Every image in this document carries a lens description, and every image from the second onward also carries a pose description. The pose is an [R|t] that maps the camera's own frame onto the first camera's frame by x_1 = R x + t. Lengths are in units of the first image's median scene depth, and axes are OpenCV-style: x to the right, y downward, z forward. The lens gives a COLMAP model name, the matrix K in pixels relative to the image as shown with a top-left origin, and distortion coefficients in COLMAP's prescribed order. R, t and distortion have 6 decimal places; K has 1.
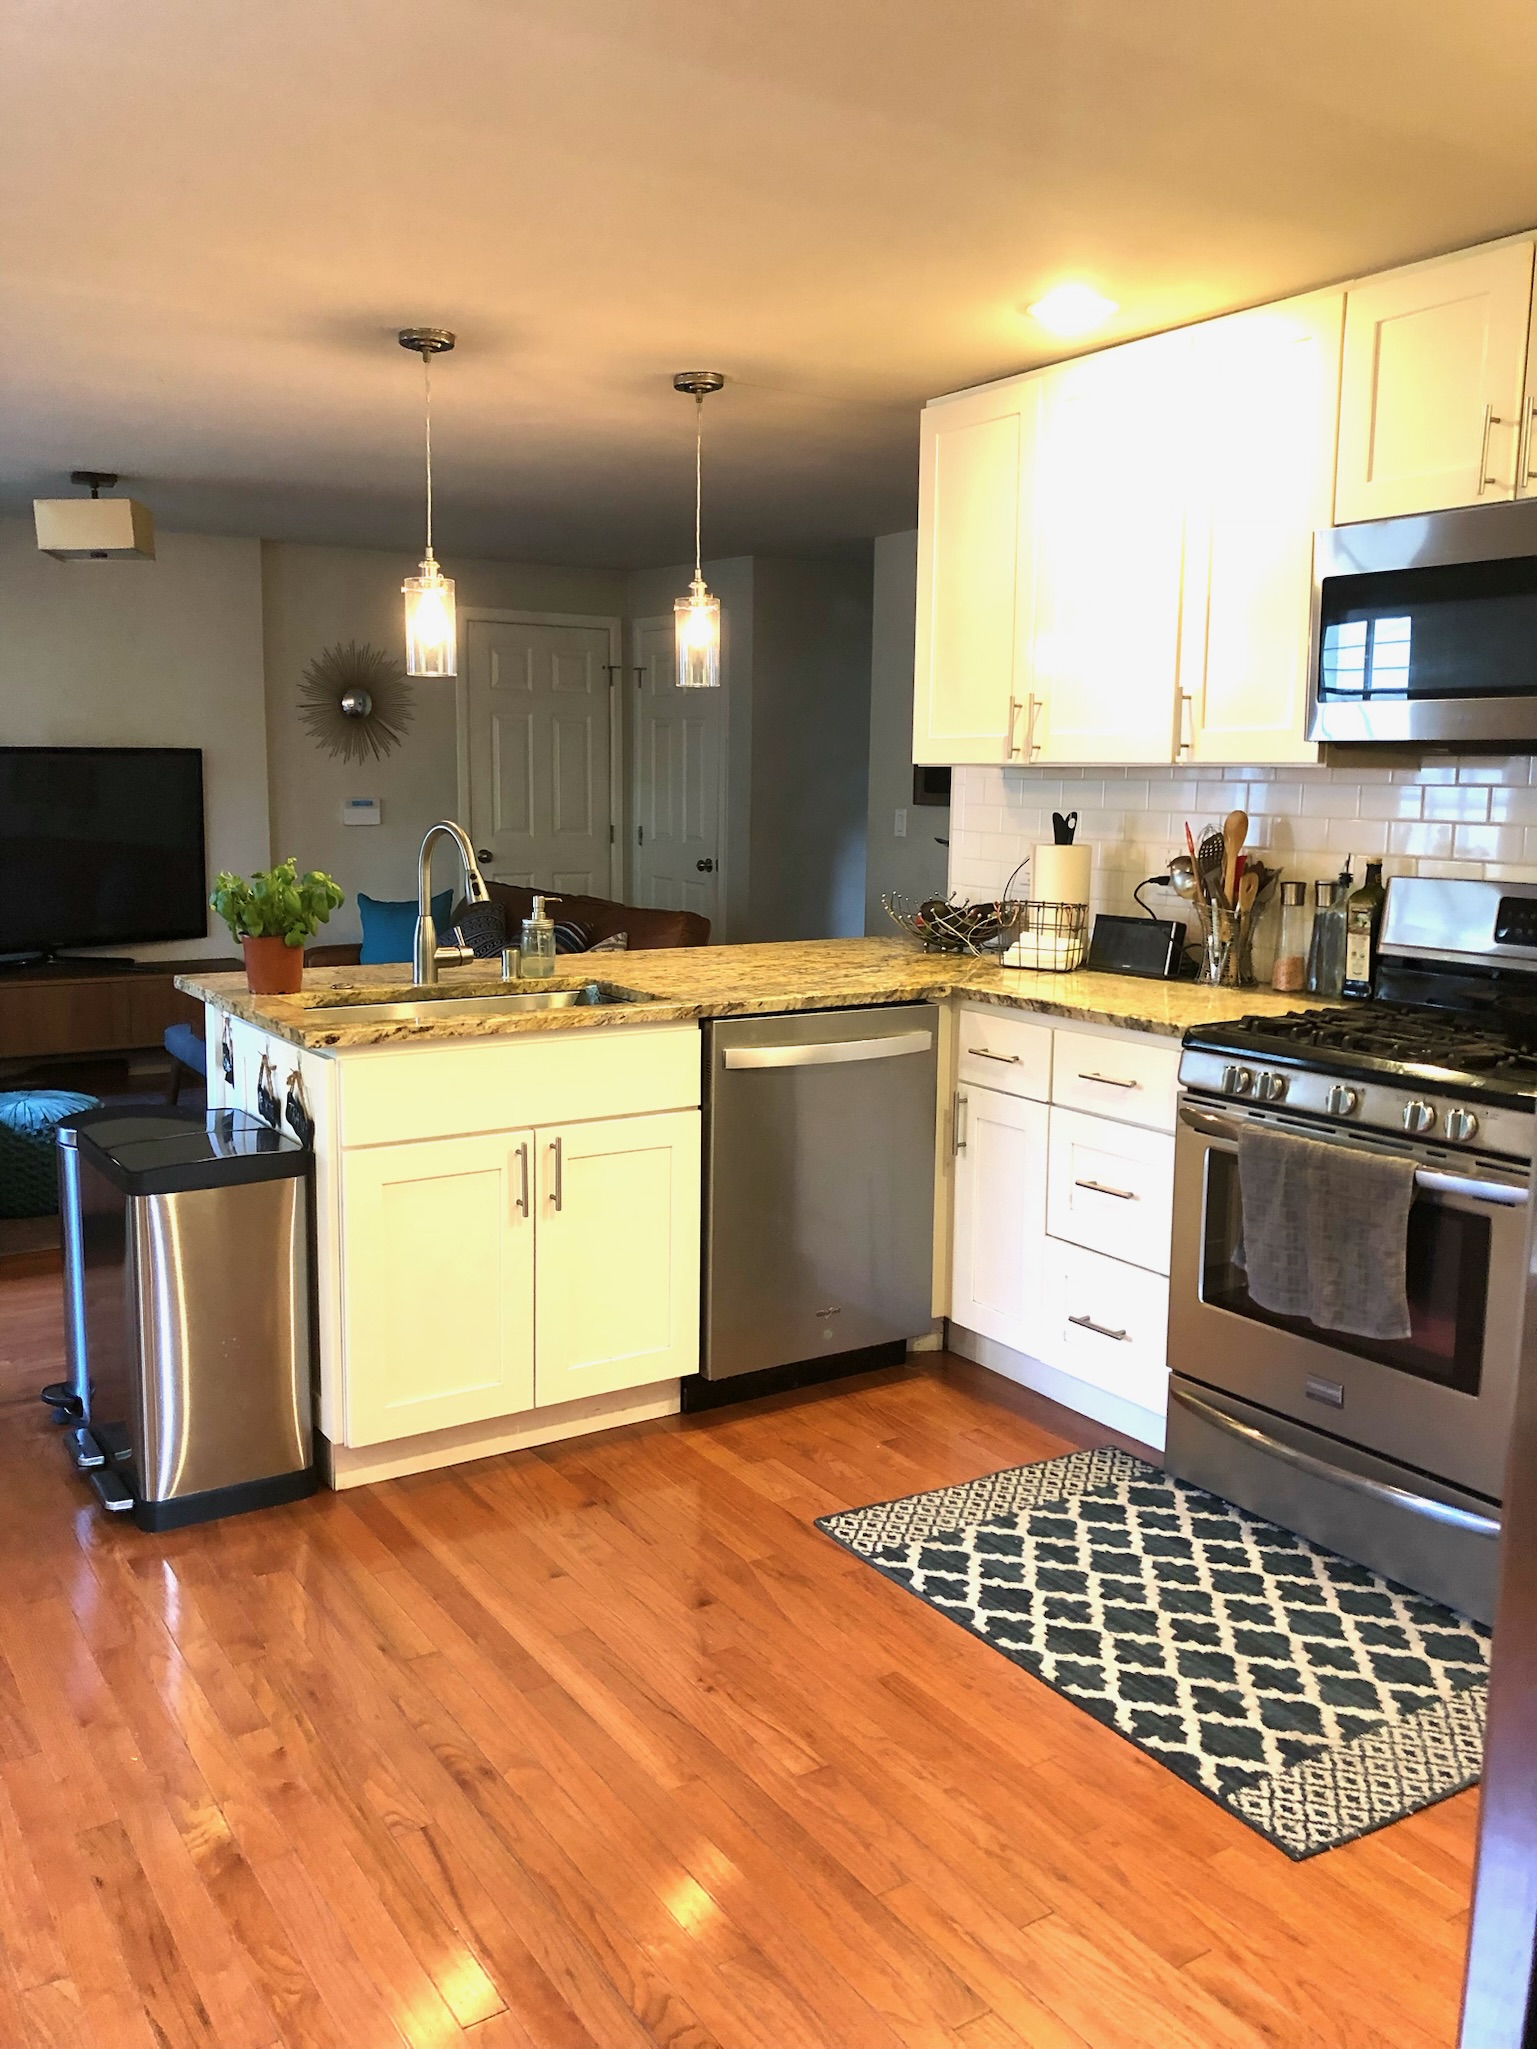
lens RADIAL K [[1666.4, 0, 774.1], [0, 1666.4, 1014.9], [0, 0, 1]] dist [0.012150, 0.001242]
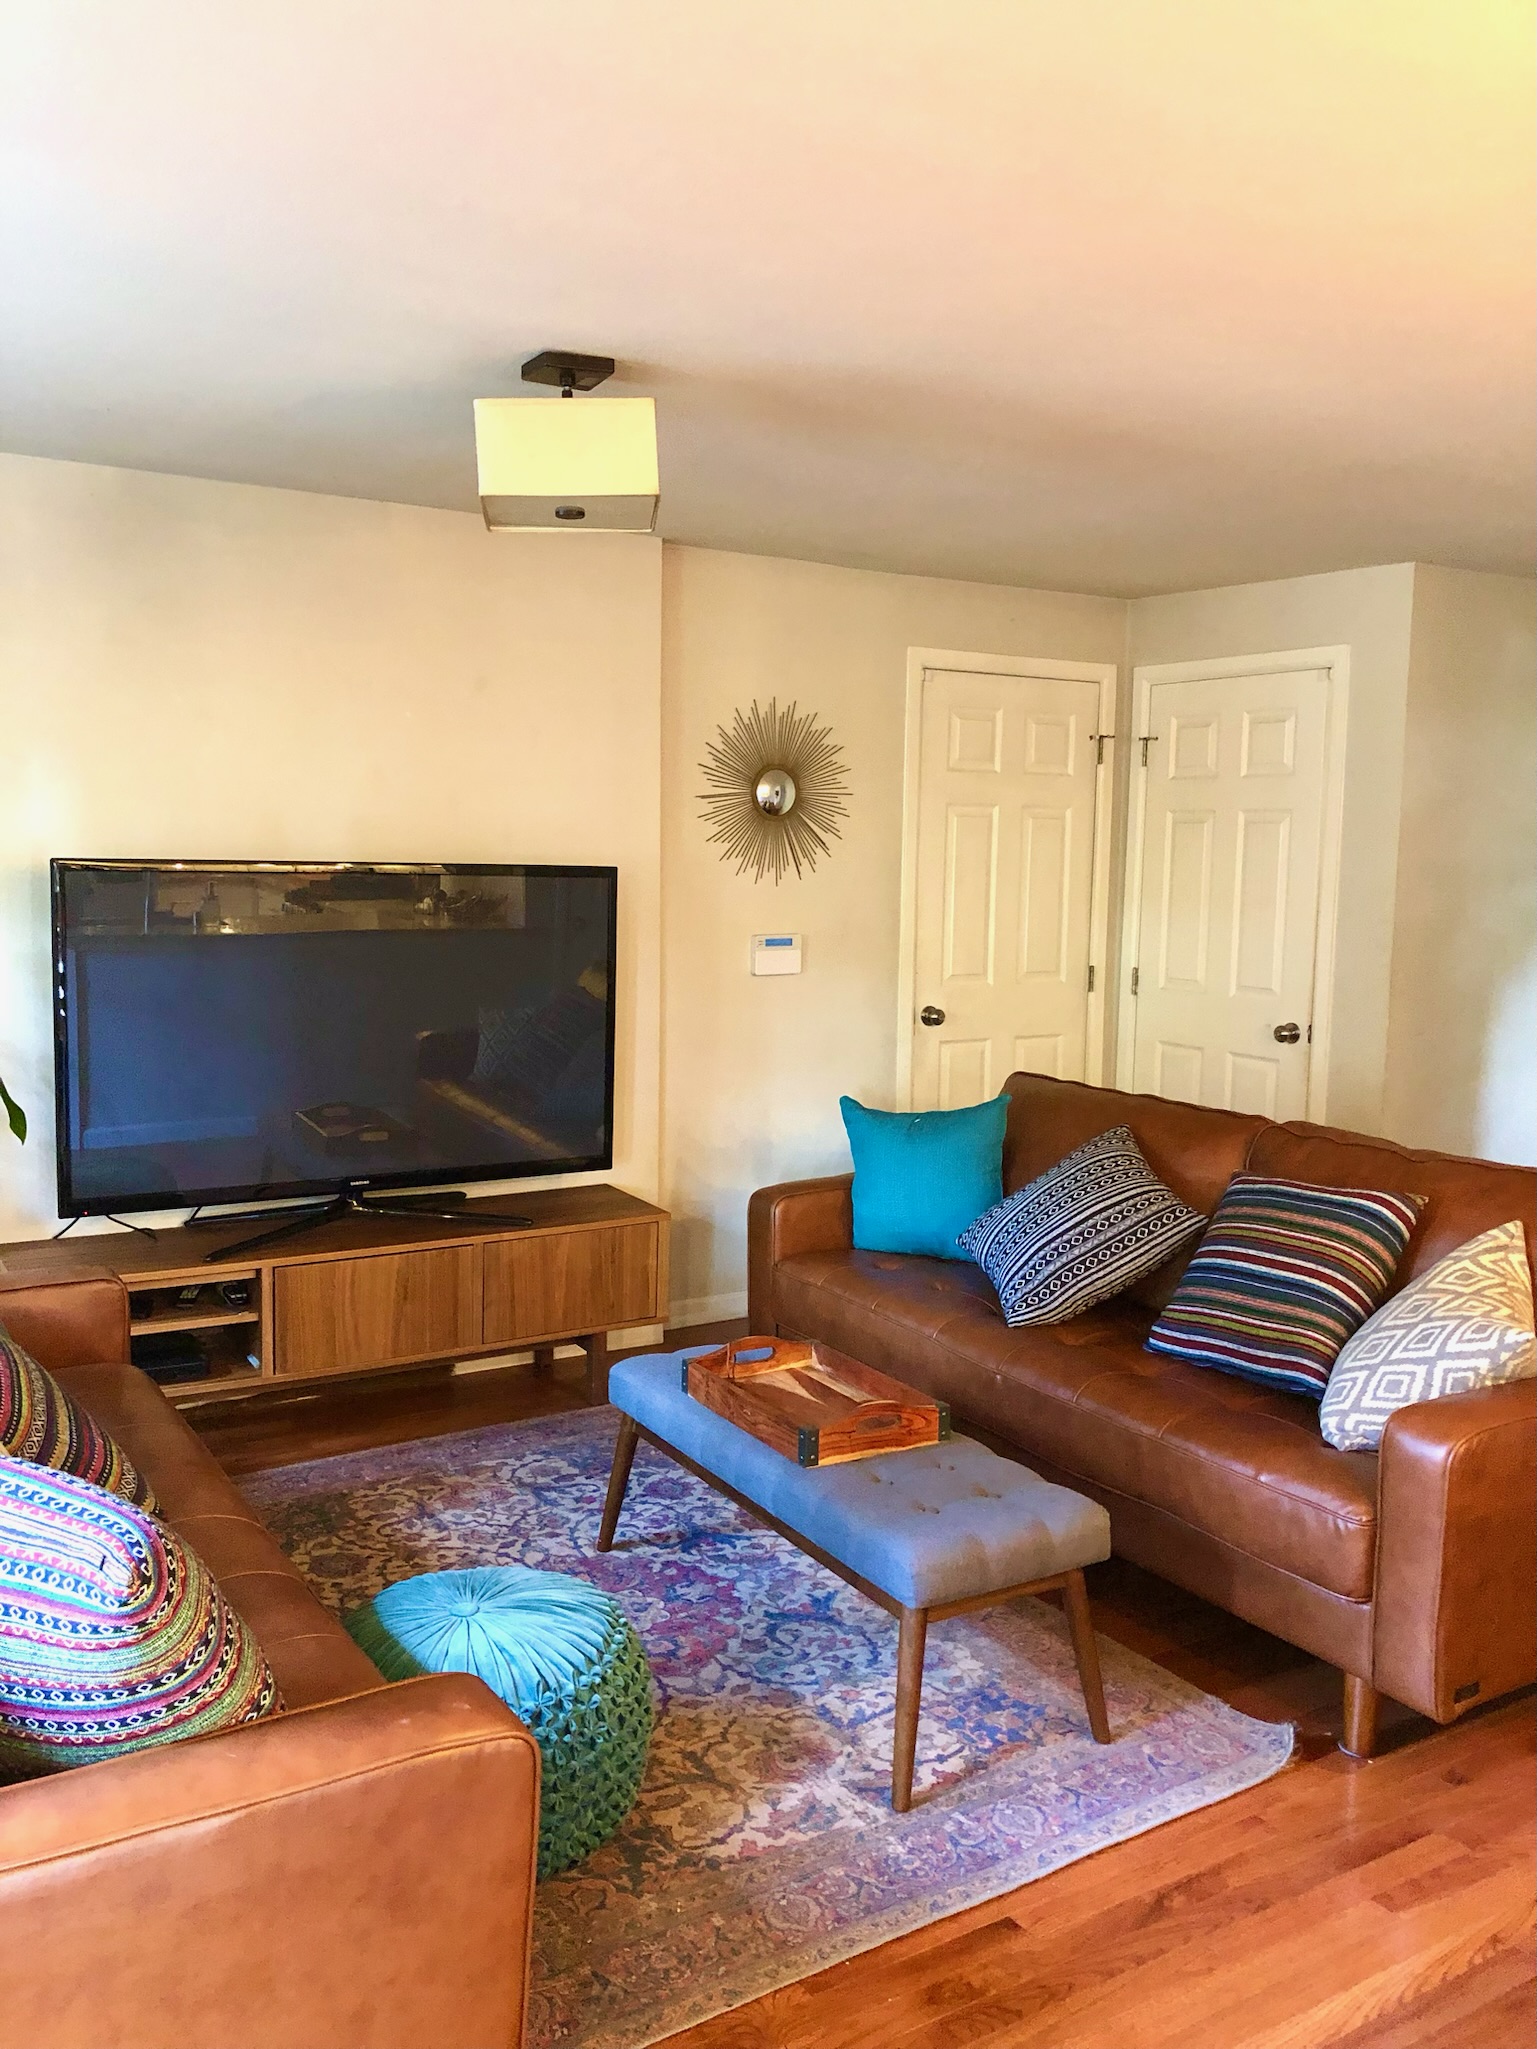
lens RADIAL K [[1666.4, 0, 759.9], [0, 1666.4, 1032.0], [0, 0, 1]] dist [0.012150, 0.001242]
pose [[0.999068, 0.000511, -0.043169, -0.226158], [-0.002289, 0.999150, -0.041152, -0.064281], [0.043111, 0.041212, 0.998220, 0.342923]]
